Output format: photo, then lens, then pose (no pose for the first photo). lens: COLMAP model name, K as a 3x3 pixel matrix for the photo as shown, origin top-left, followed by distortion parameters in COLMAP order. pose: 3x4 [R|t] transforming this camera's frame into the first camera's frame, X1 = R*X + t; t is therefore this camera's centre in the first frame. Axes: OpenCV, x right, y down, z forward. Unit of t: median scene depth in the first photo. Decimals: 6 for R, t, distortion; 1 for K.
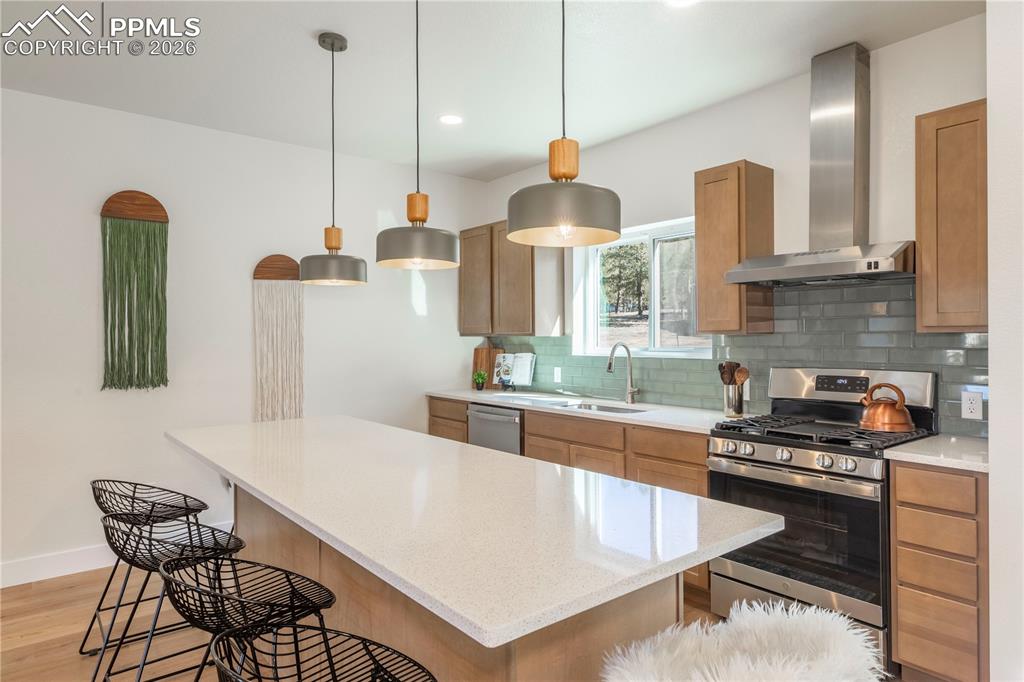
lens RADIAL K [[610.8, 0, 516.3], [0, 610.8, 340.5], [0, 0, 1]] dist [0.018366, 0.000510]
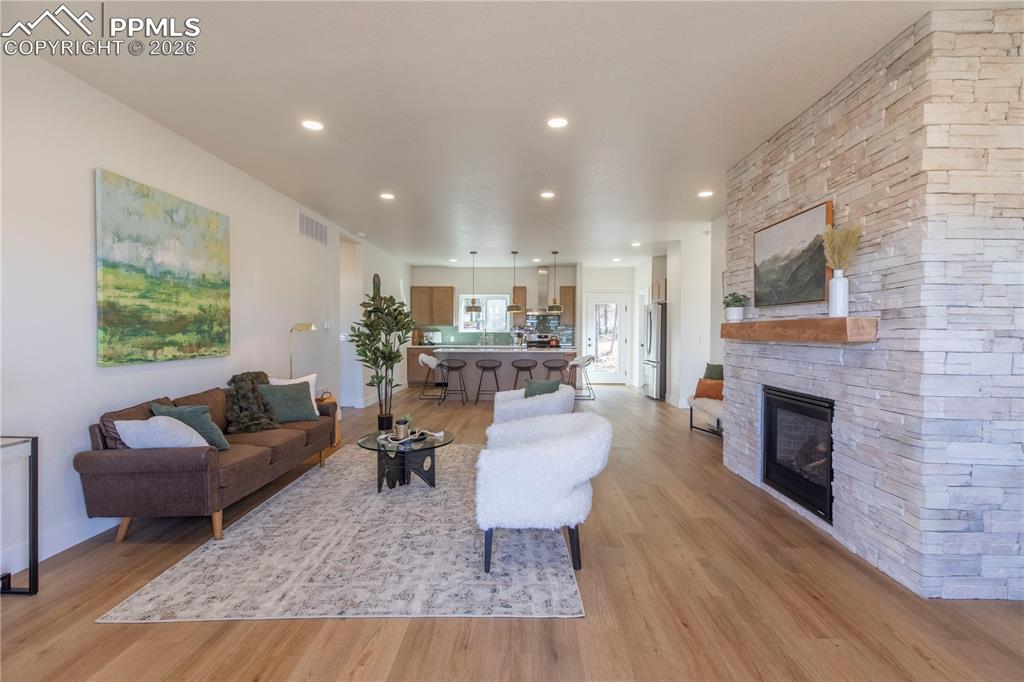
lens RADIAL K [[457.7, 0, 516.9], [0, 457.7, 337.0], [0, 0, 1]] dist [0.003308, 0.000159]
pose [[0.637542, -0.007930, 0.770375, -2.068174], [-0.001122, 0.999936, 0.011221, 0.028506], [-0.770415, -0.008018, 0.637492, -0.970496]]
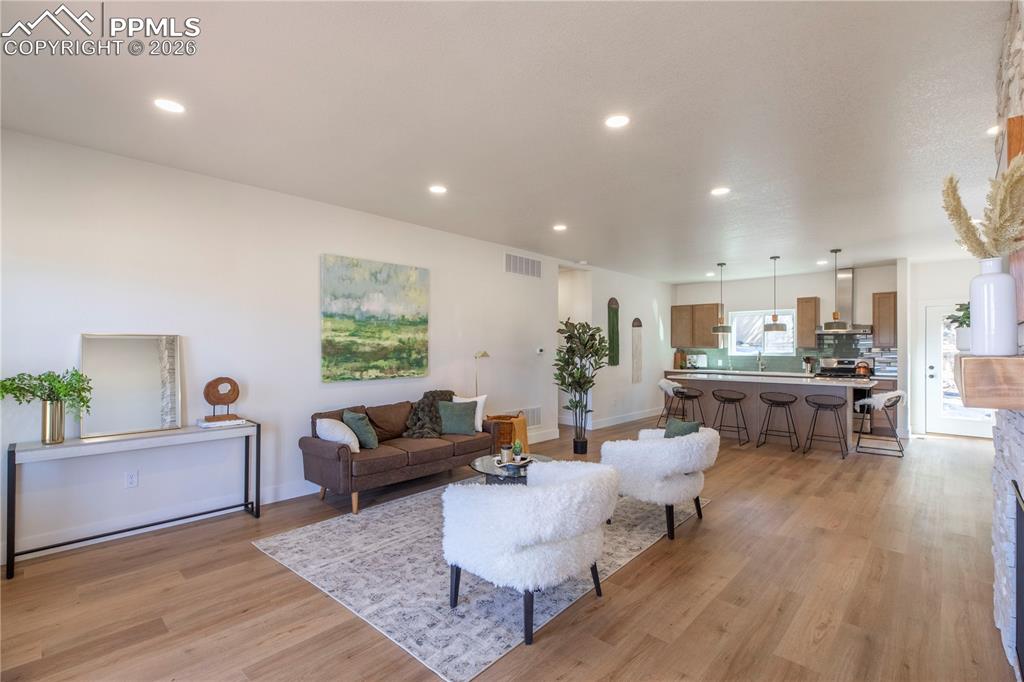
lens RADIAL K [[465.5, 0, 513.2], [0, 465.5, 344.5], [0, 0, 1]] dist [0.003987, 0.000225]
pose [[0.988780, 0.004360, 0.149315, -1.576610], [-0.002970, 0.999950, -0.009531, -0.002037], [-0.149349, 0.008981, 0.988744, -1.219236]]
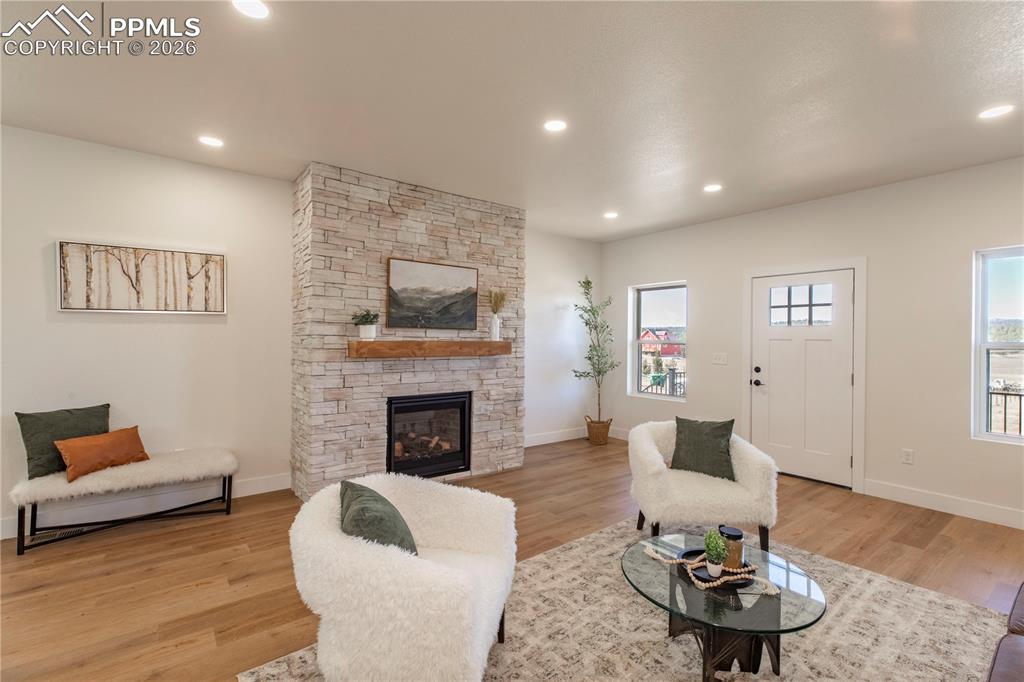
lens RADIAL K [[459.8, 0, 512.2], [0, 459.8, 336.8], [0, 0, 1]] dist [0.005390, 0.000189]
pose [[-0.999787, -0.008983, 0.018574, -1.203760], [-0.009058, 0.999951, -0.003934, -0.003727], [-0.018538, -0.004101, -0.999820, 0.465408]]
